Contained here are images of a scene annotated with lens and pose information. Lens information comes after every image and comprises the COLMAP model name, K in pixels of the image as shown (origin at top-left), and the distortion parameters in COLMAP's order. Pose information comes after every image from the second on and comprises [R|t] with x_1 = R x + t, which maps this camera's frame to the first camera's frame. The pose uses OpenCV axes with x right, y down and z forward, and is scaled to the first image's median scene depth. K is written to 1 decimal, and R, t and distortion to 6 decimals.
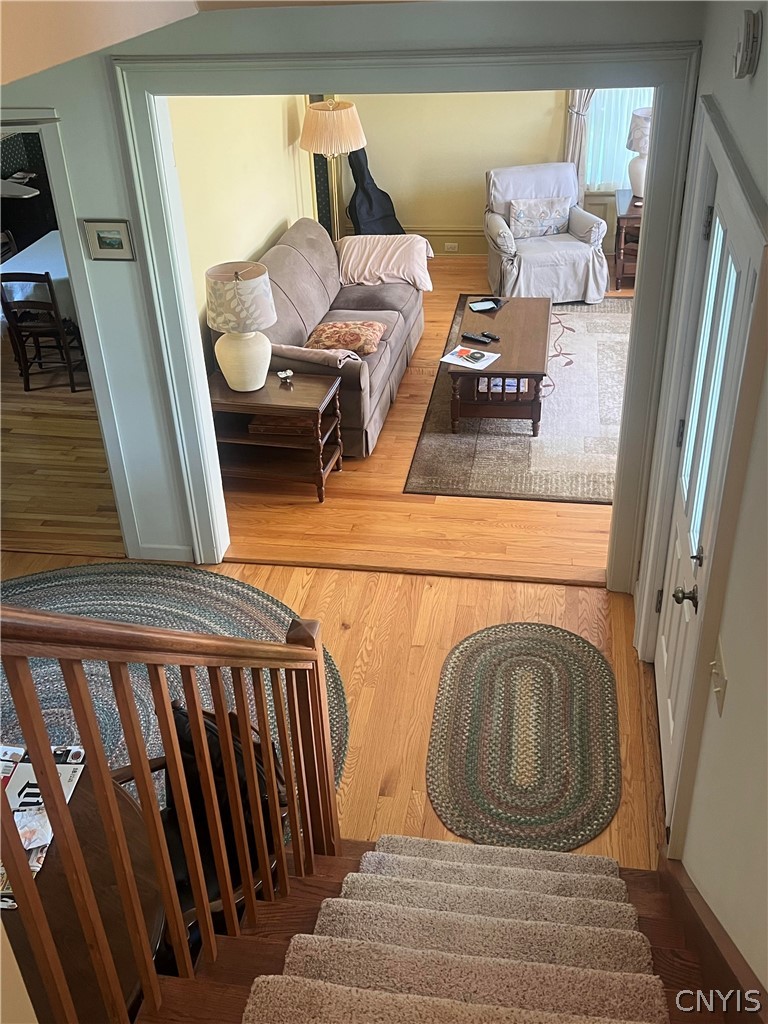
lens RADIAL K [[1021.4, 0, 379.2], [0, 1021.4, 509.8], [0, 0, 1]] dist [0.002527, 0.000000]
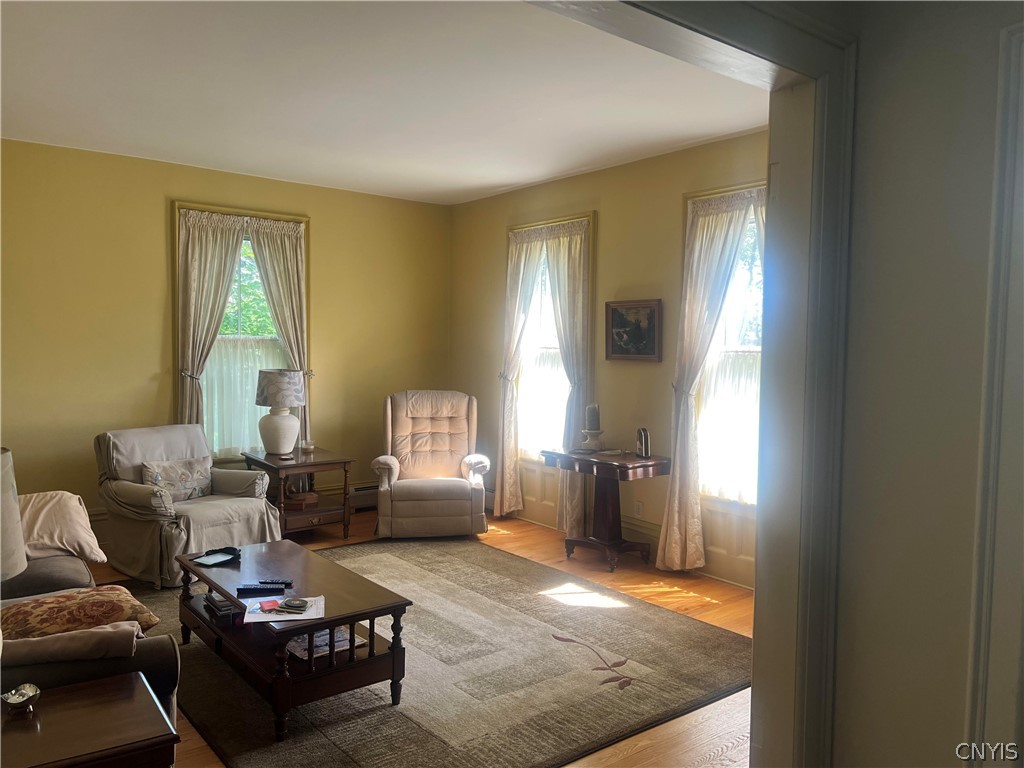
lens RADIAL K [[760.4, 0, 520.2], [0, 760.4, 383.5], [0, 0, 1]] dist [0.039518, -0.040547]
pose [[0.655707, 0.024224, 0.754627, -0.155440], [0.354296, 0.872735, -0.335869, -0.049315], [-0.666725, 0.487593, 0.563676, 0.472337]]
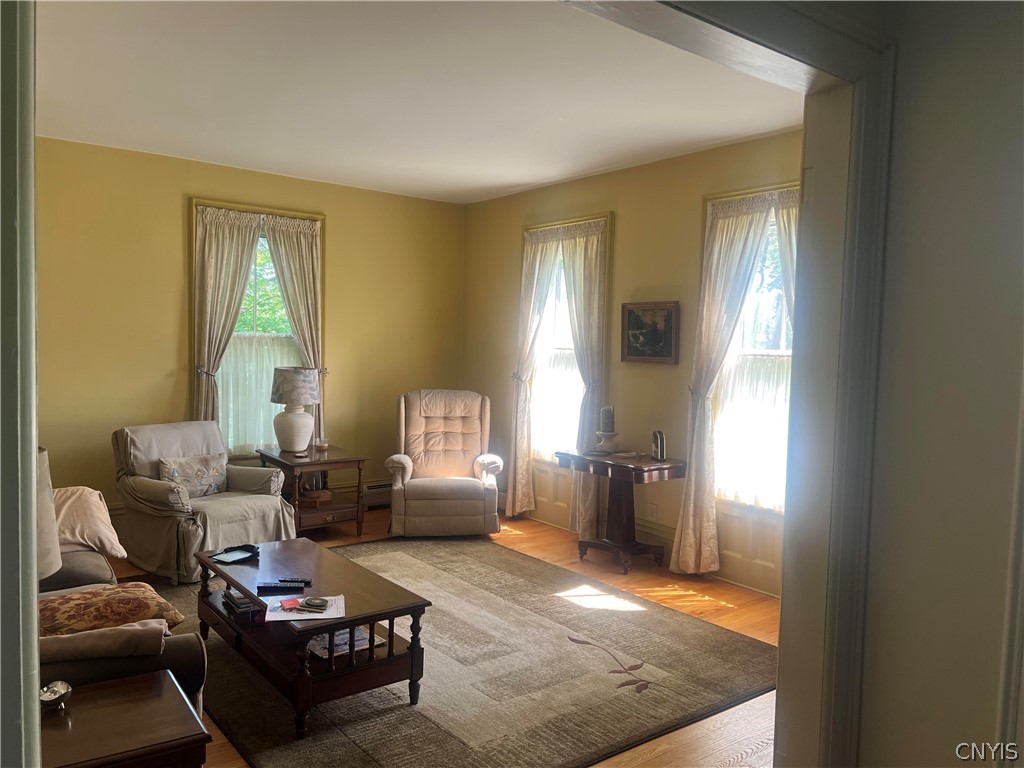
lens RADIAL K [[760.4, 0, 517.1], [0, 760.4, 389.8], [0, 0, 1]] dist [0.039518, -0.040547]
pose [[0.664552, 0.024493, 0.746841, -0.160380], [0.339769, 0.880263, -0.331201, -0.054578], [-0.665528, 0.473854, 0.576658, 0.477777]]
